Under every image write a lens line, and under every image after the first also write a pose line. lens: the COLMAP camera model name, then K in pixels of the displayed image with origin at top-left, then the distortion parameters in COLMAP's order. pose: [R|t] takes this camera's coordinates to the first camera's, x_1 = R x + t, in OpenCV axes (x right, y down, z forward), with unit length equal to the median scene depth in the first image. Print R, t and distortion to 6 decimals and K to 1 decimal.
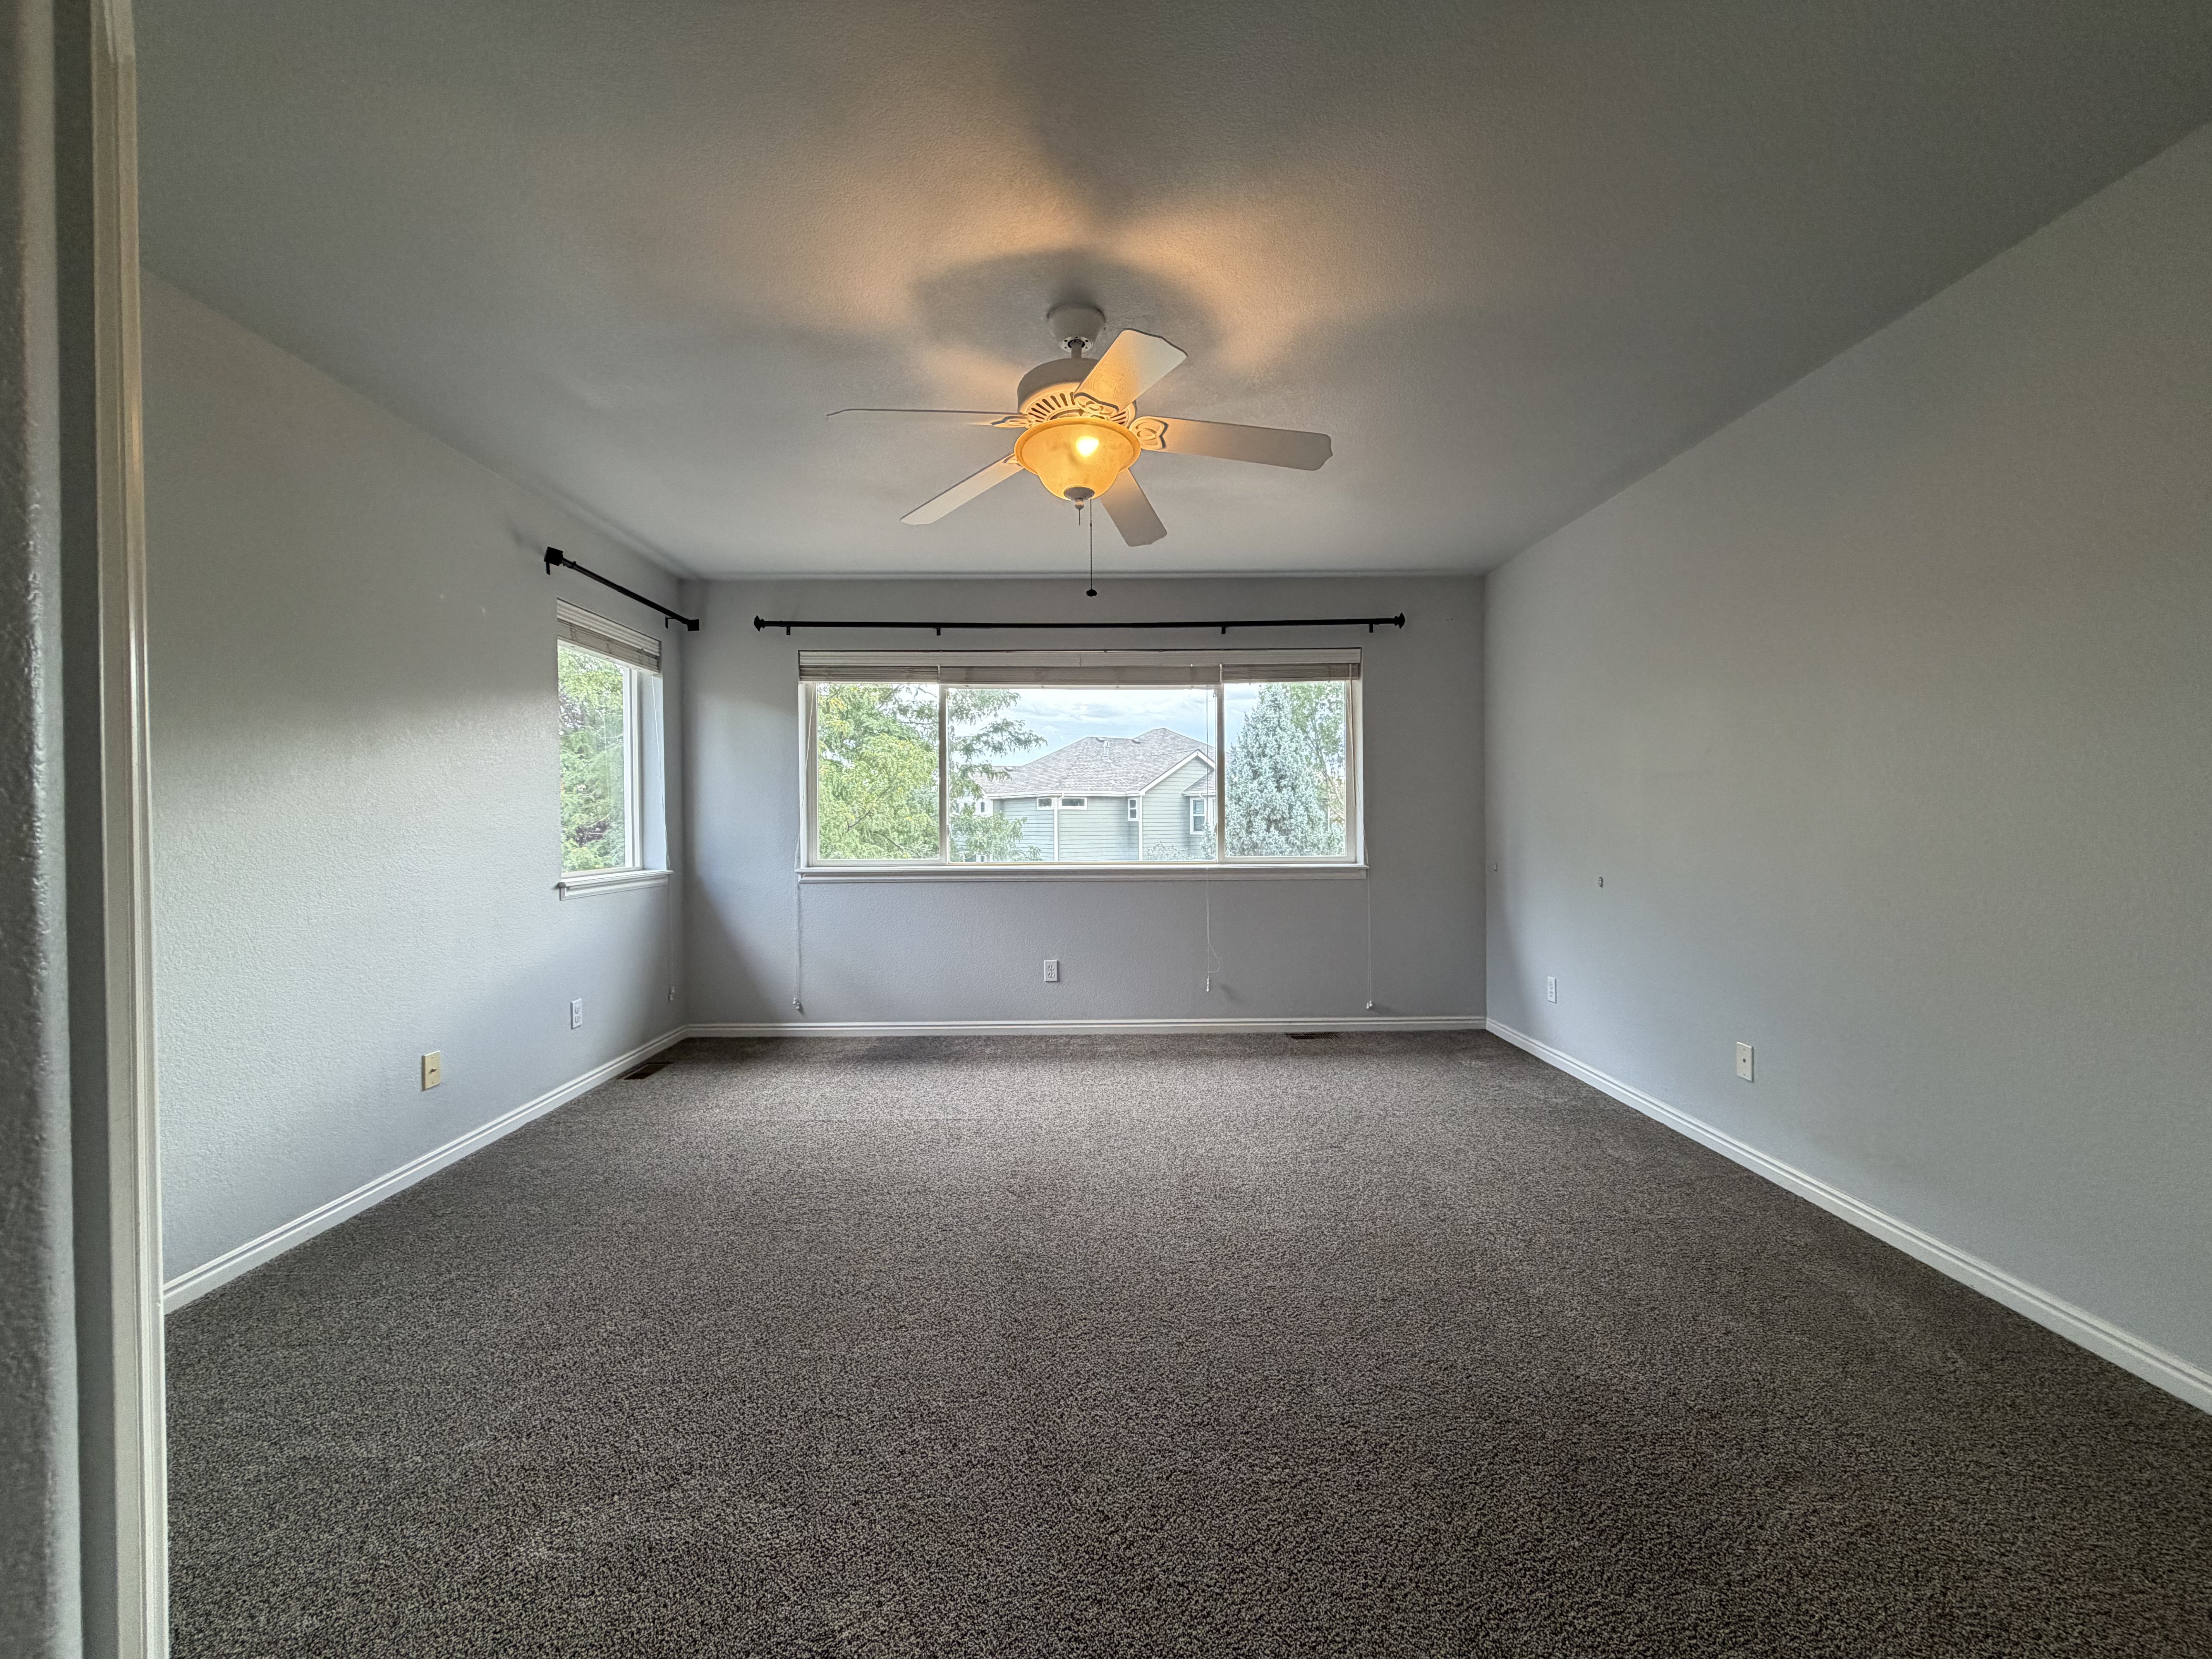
lens RADIAL K [[886.8, 0, 1105.7], [0, 886.8, 828.3], [0, 0, 1]] dist [-0.000134, 0.000095]
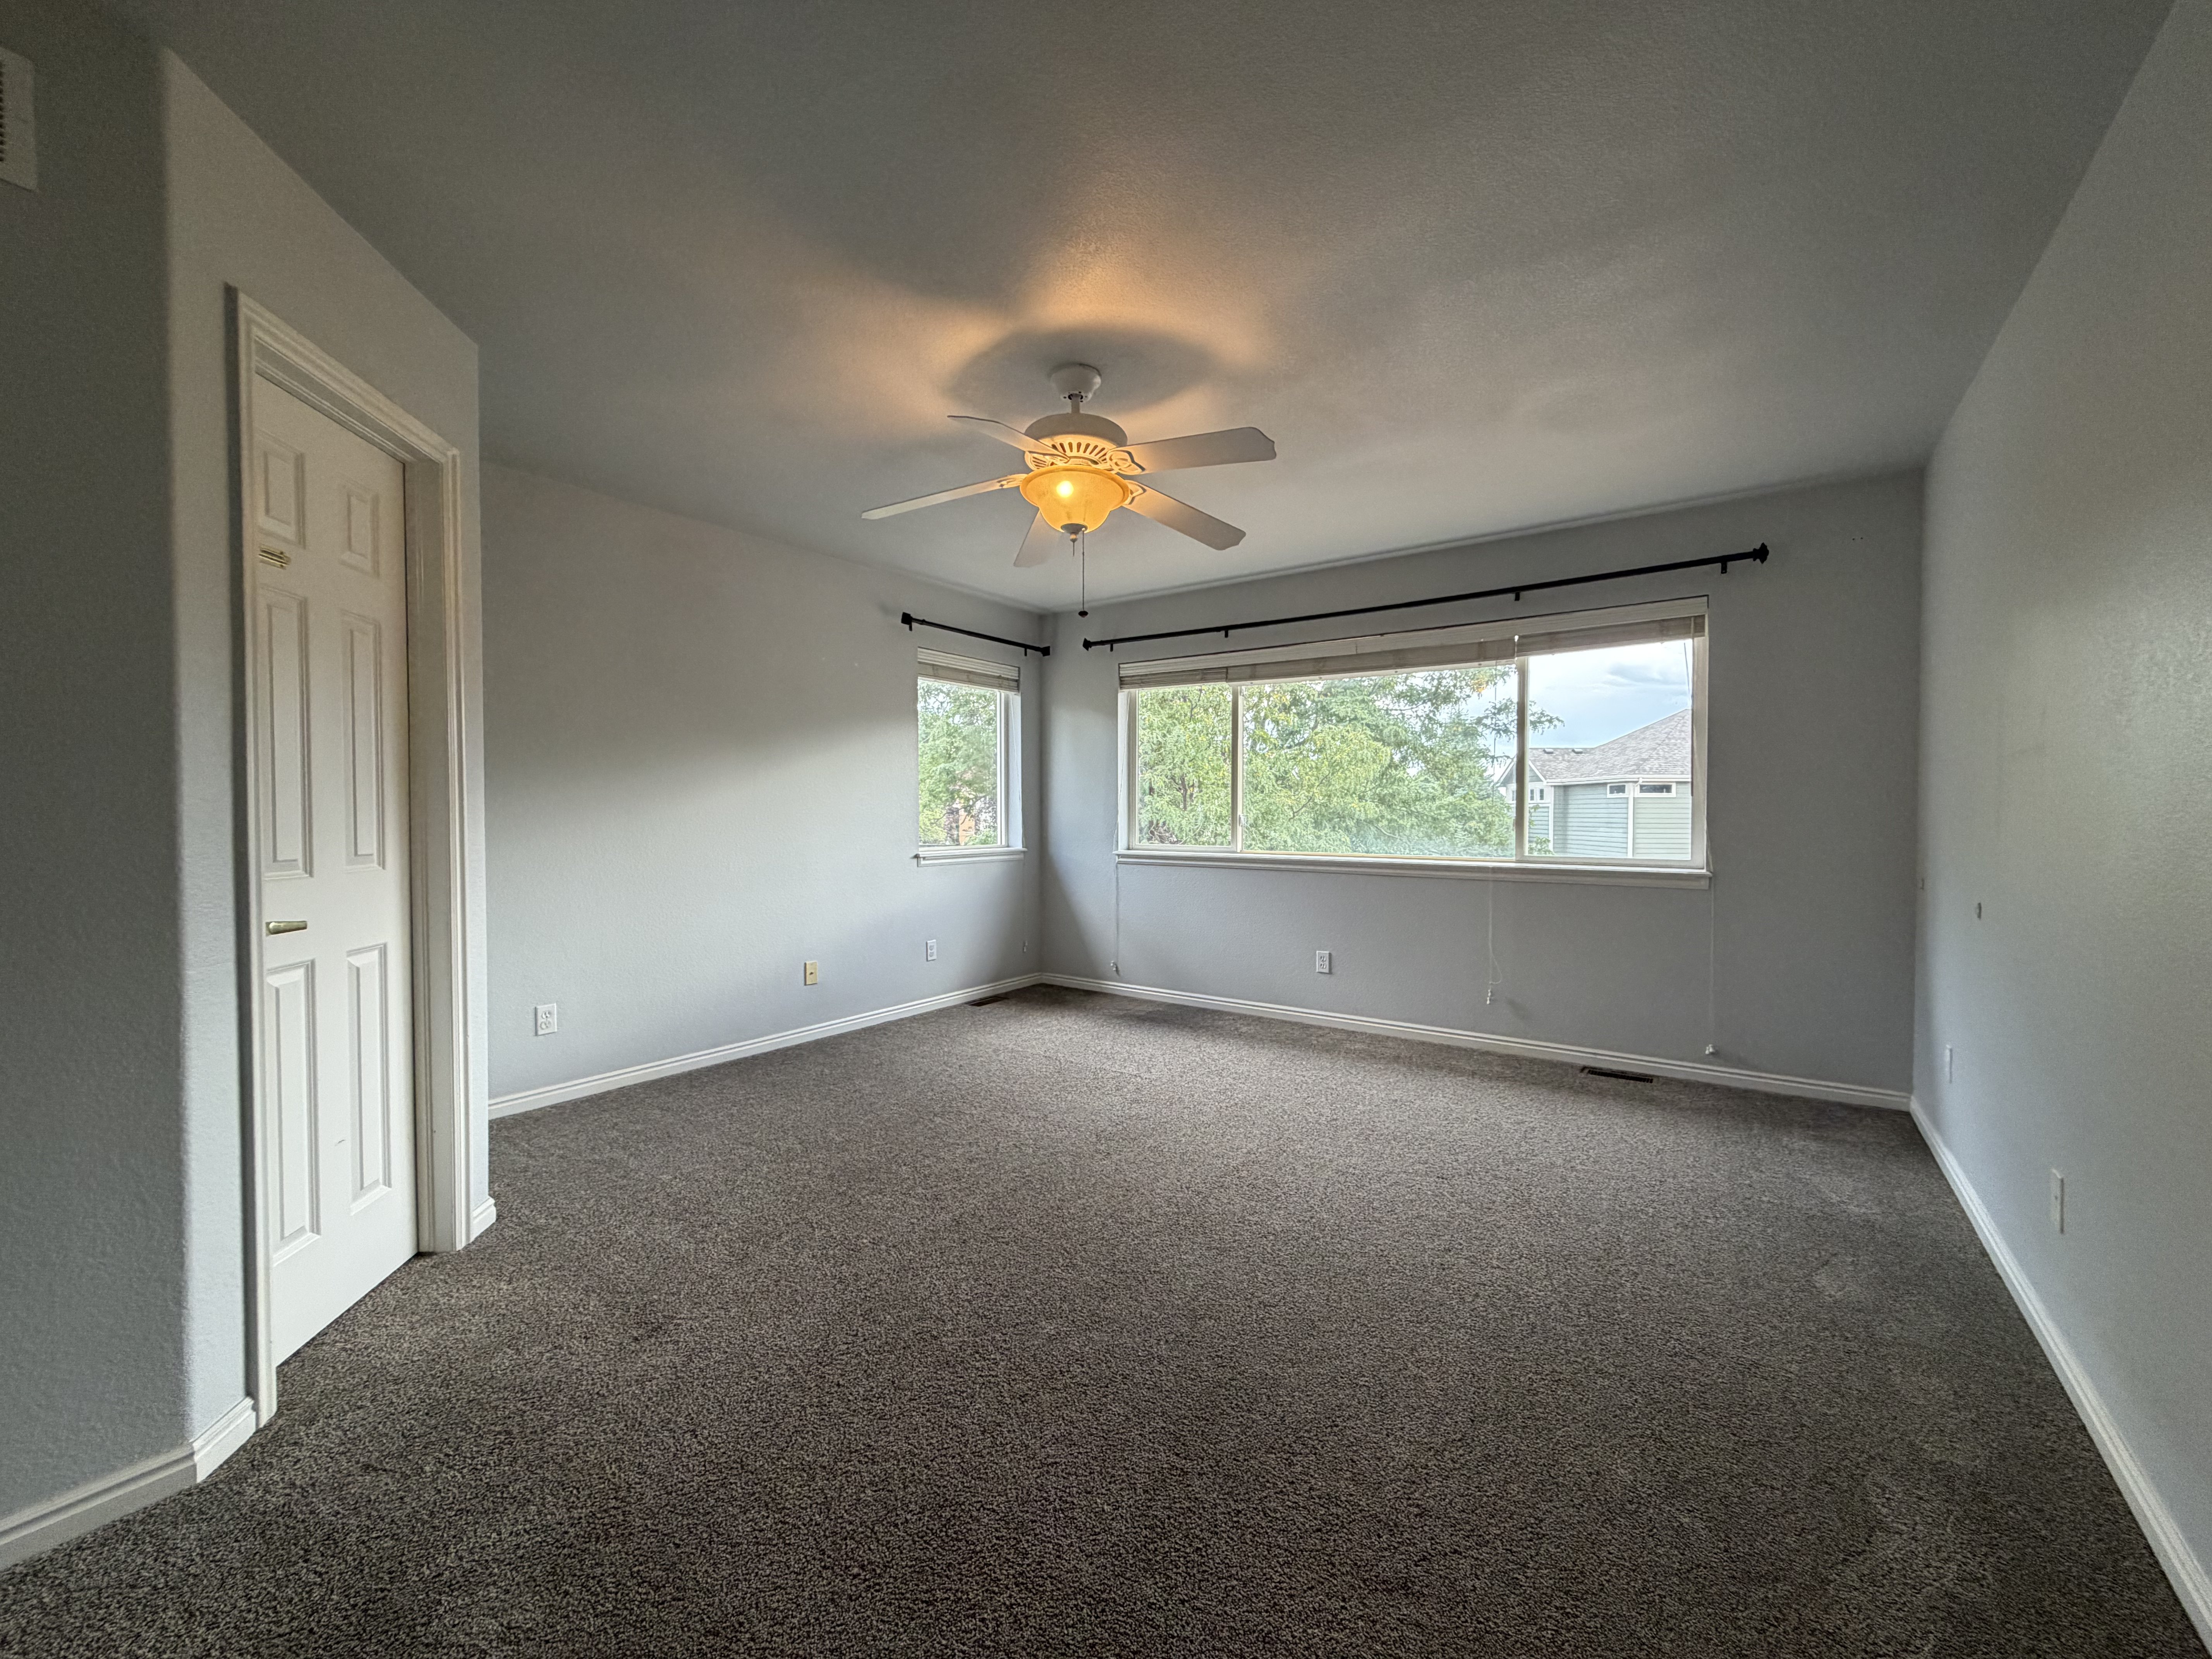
lens RADIAL K [[886.8, 0, 1094.7], [0, 886.8, 827.4], [0, 0, 1]] dist [-0.000134, 0.000095]
pose [[0.802267, 0.019155, -0.596658, 0.337542], [-0.011220, 0.999792, 0.017011, -0.005372], [0.596860, -0.006953, 0.802315, 0.045651]]
